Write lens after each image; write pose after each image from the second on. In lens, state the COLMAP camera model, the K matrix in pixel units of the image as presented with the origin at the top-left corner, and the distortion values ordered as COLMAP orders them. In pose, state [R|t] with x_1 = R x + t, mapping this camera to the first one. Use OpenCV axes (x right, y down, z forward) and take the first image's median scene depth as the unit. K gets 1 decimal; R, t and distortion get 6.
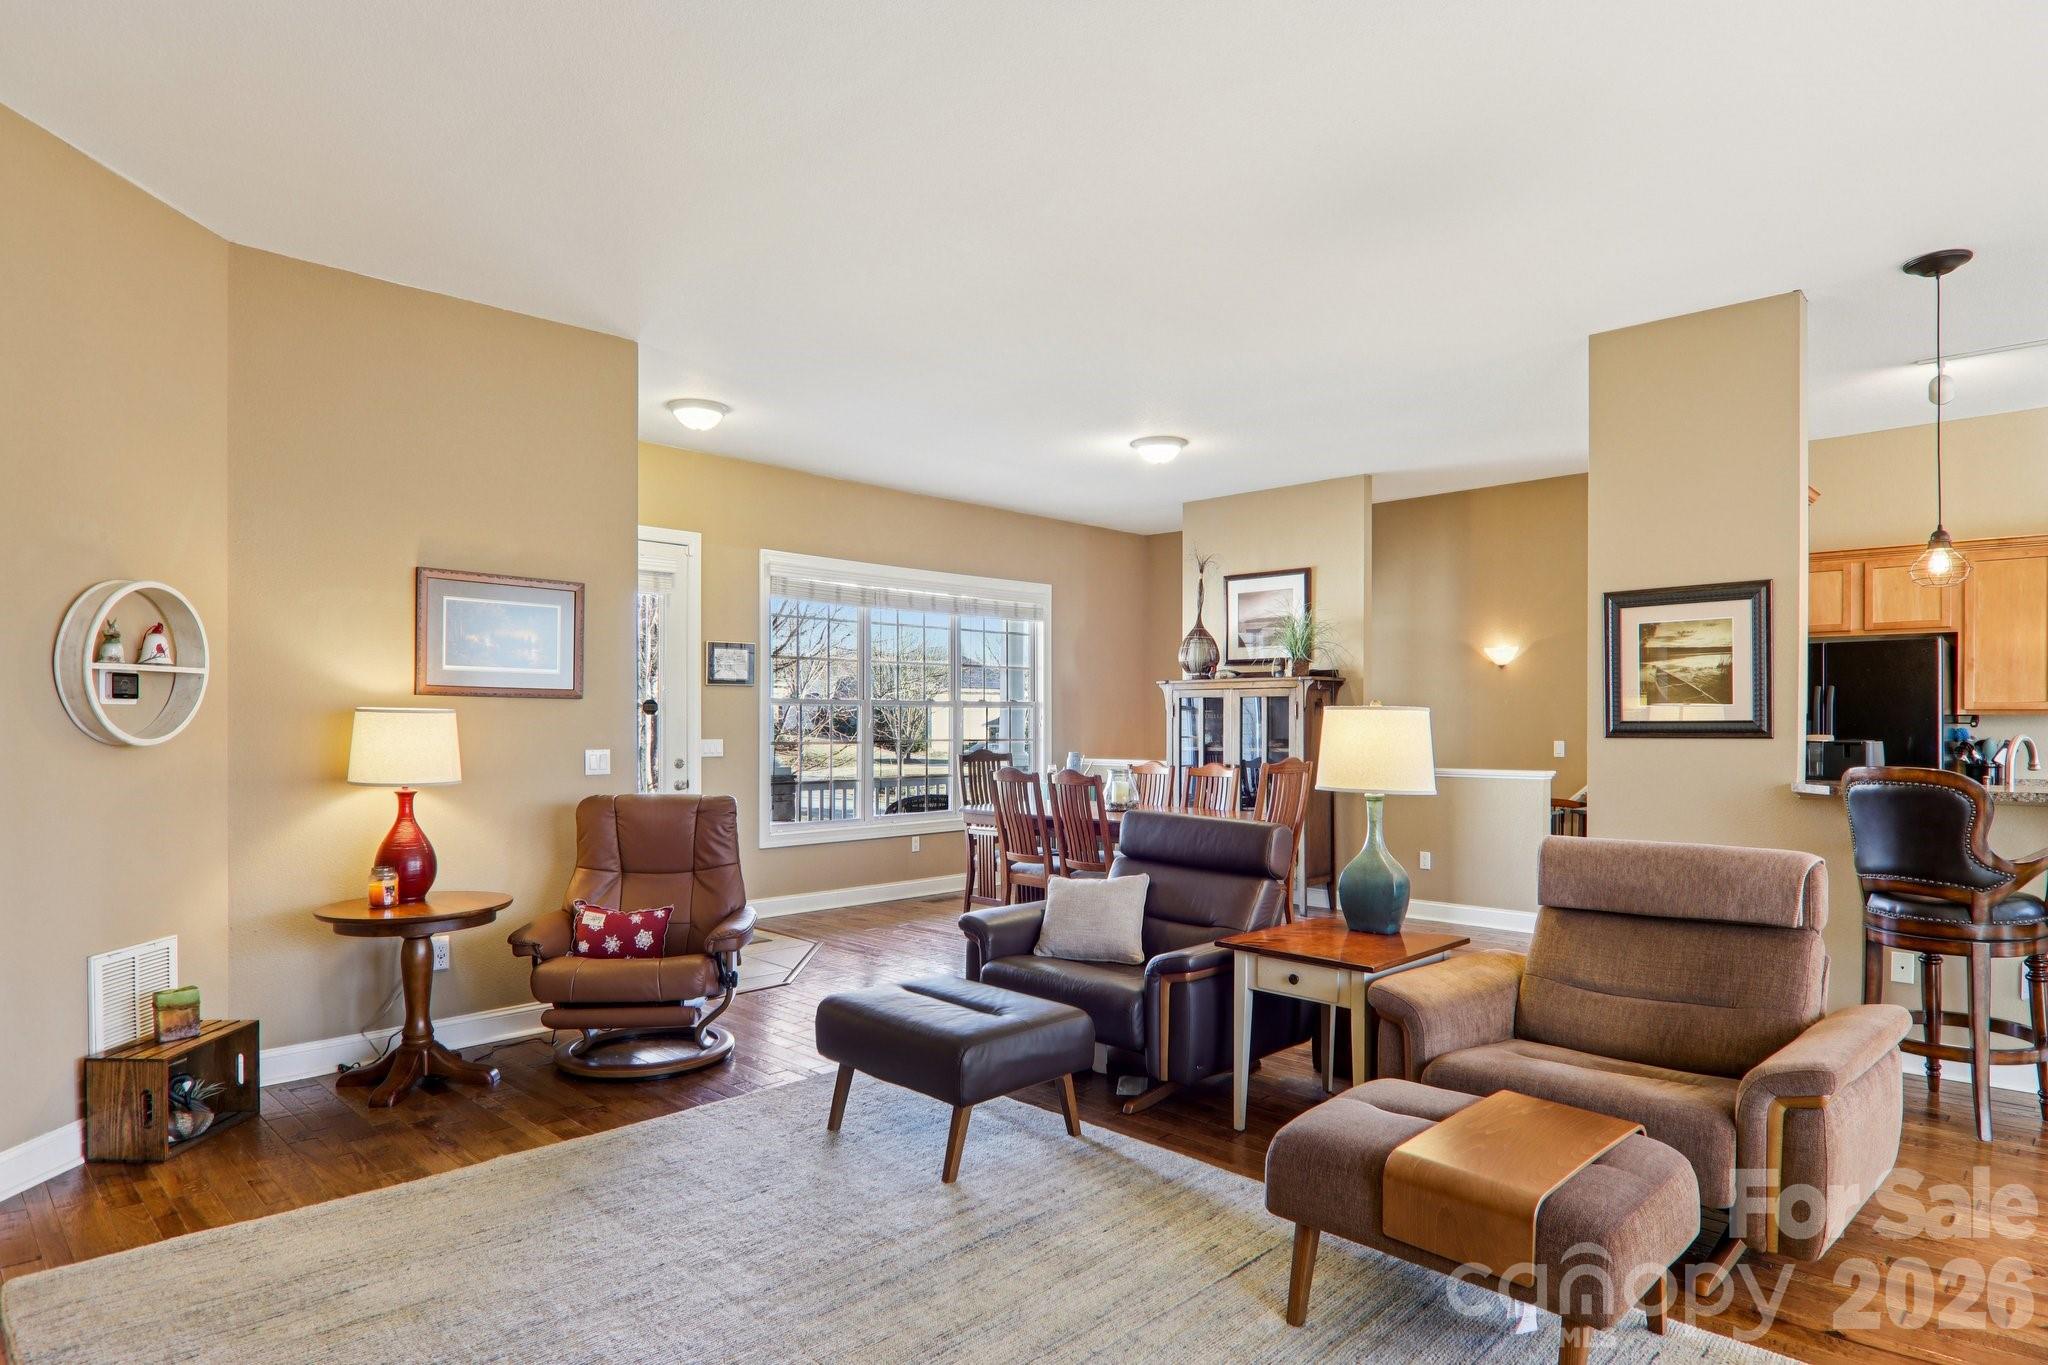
lens RADIAL K [[1164.7, 0, 1016.7], [0, 1164.7, 717.3], [0, 0, 1]] dist [0.000563, -0.013175]
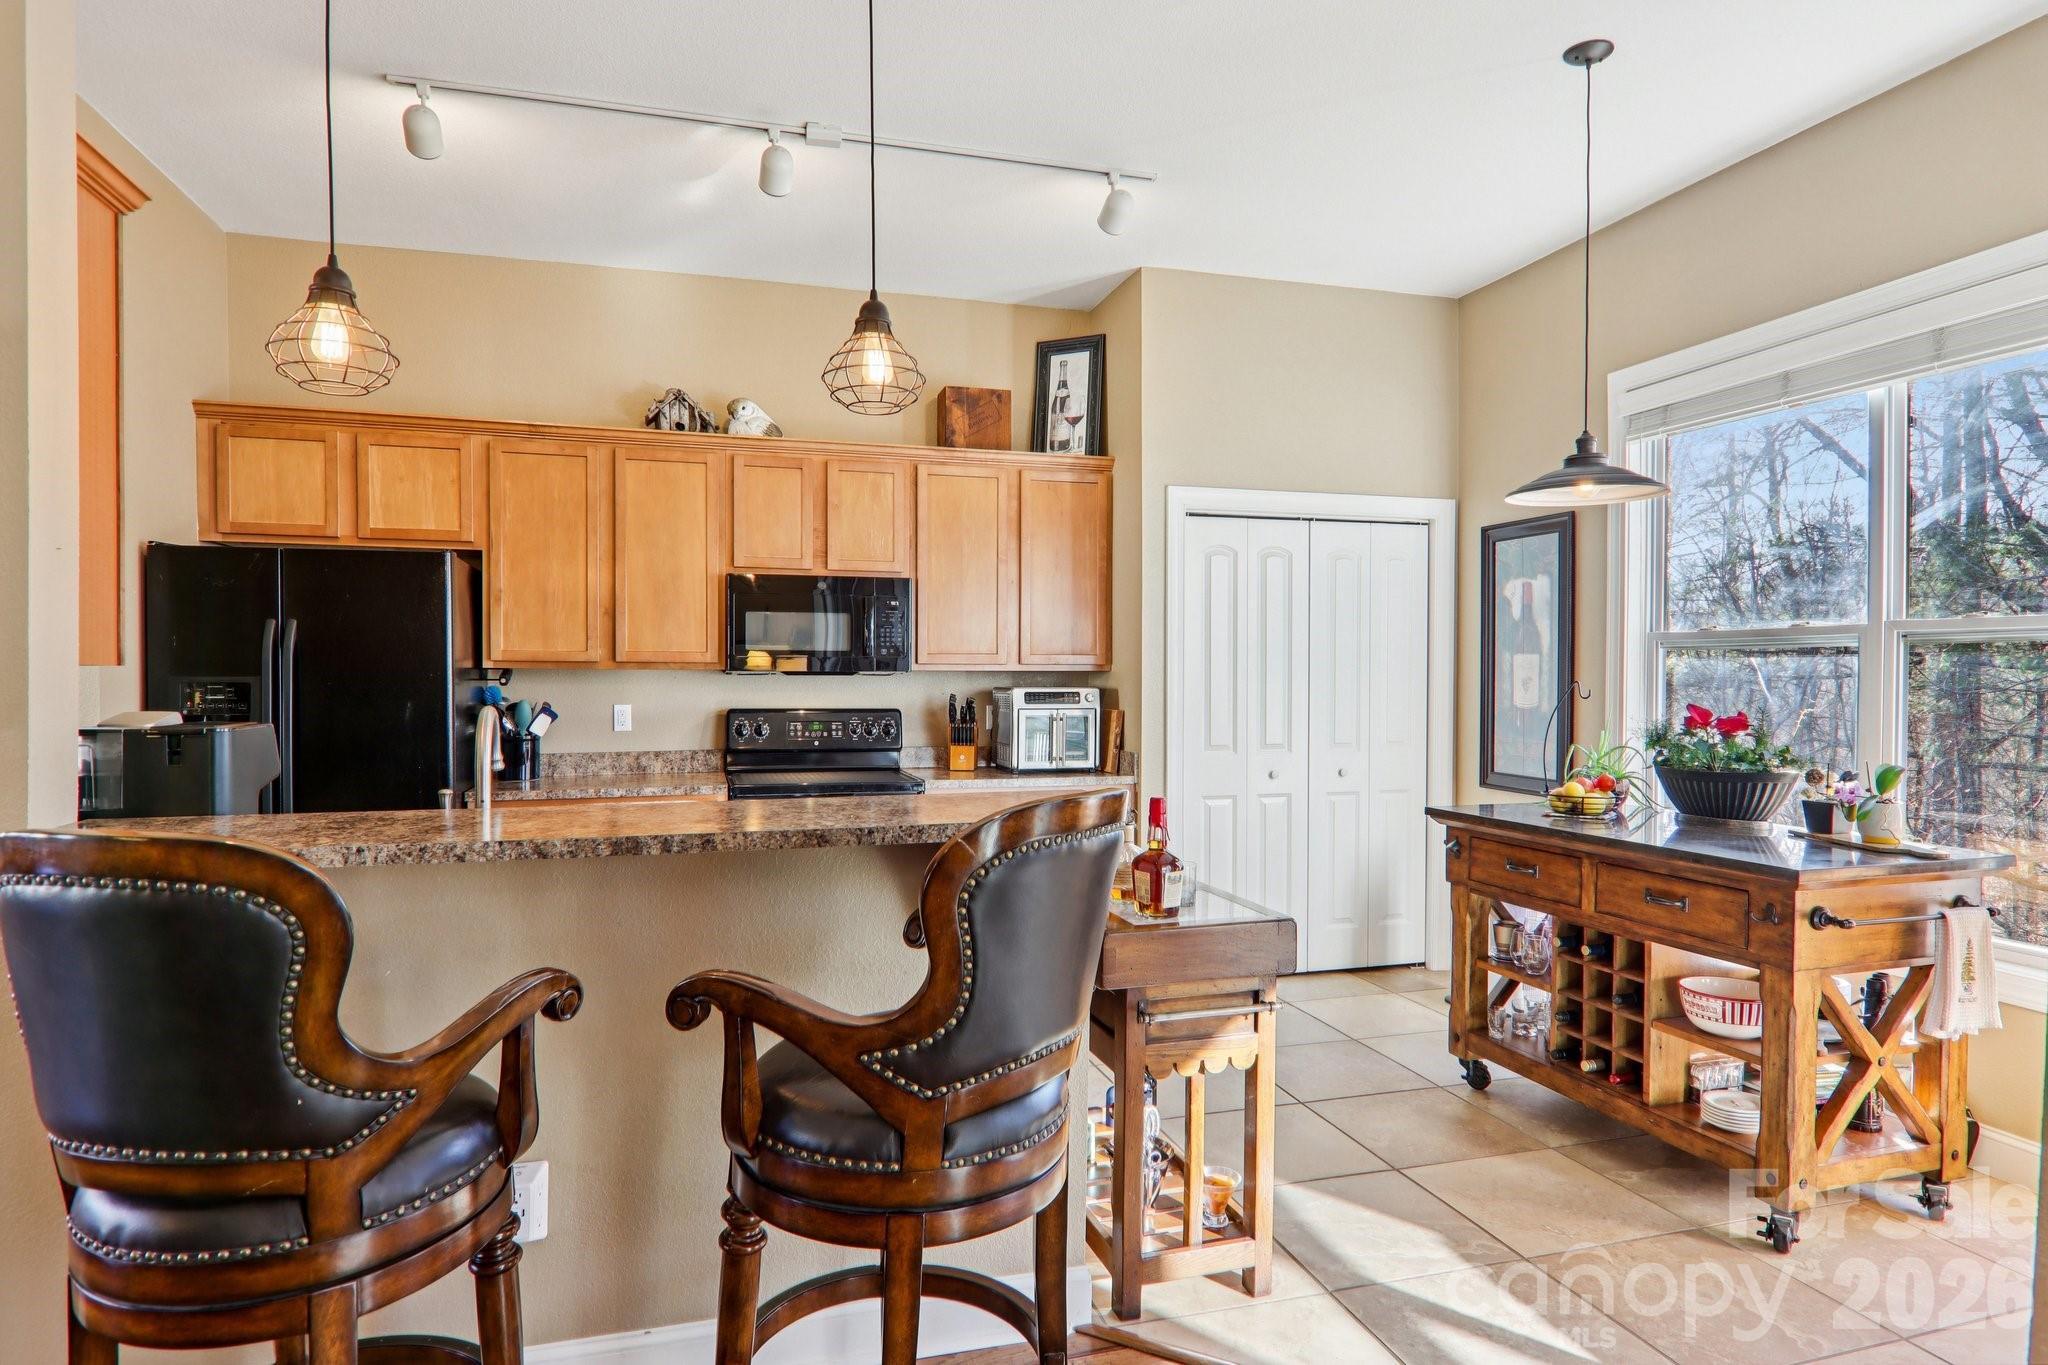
lens RADIAL K [[1137.7, 0, 1020.1], [0, 1137.7, 698.7], [0, 0, 1]] dist [0.002219, -0.016241]
pose [[0.492759, -0.018601, 0.869967, 0.307103], [-0.005514, 0.999685, 0.024498, -0.001961], [-0.870148, -0.016869, 0.492501, 0.309378]]
